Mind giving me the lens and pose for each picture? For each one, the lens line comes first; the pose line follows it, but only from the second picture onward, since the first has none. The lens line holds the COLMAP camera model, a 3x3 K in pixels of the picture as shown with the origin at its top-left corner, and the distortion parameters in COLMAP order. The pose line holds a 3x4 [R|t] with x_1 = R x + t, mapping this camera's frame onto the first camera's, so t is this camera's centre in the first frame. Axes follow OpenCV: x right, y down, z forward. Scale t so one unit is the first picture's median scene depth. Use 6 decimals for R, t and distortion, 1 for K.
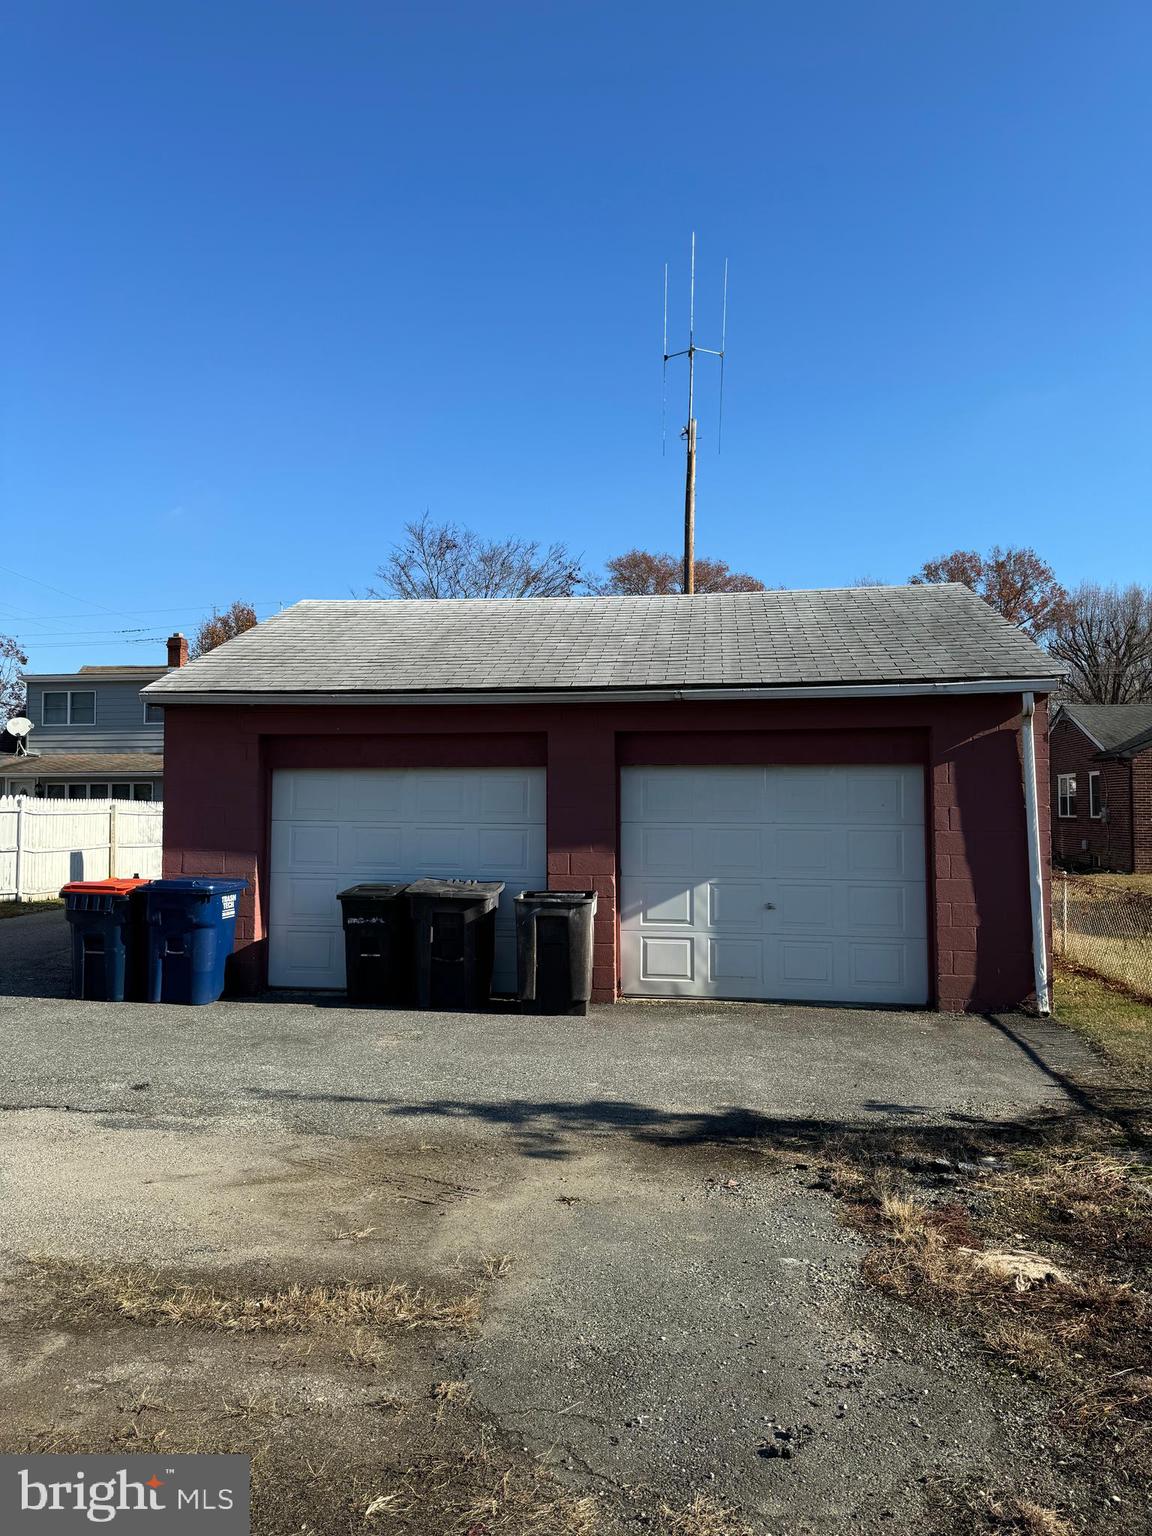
lens RADIAL K [[1063.2, 0, 576.0], [0, 1063.2, 768.0], [0, 0, 1]] dist [0.084854, -0.004259]
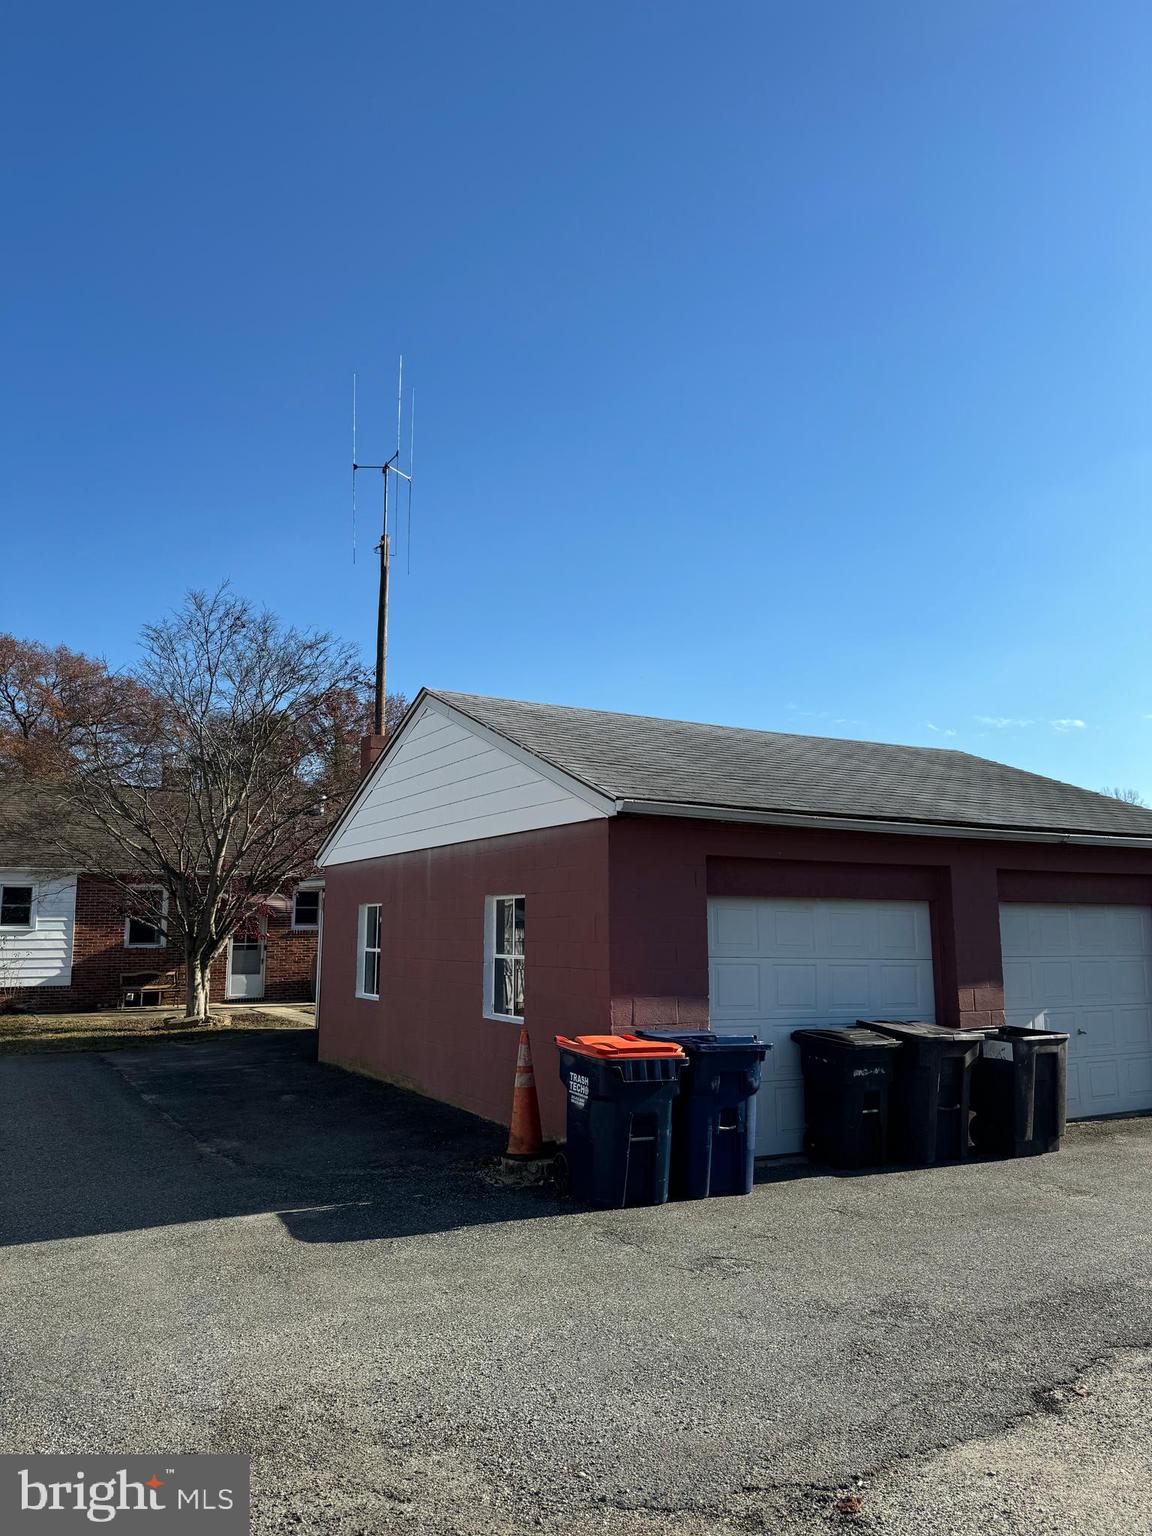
lens RADIAL K [[1063.2, 0, 576.0], [0, 1063.2, 768.0], [0, 0, 1]] dist [0.084854, -0.004259]
pose [[0.782163, 0.093201, 0.616064, -0.926125], [-0.021913, 0.992252, -0.122291, 0.005899], [-0.622689, 0.082151, 0.778145, 0.407048]]
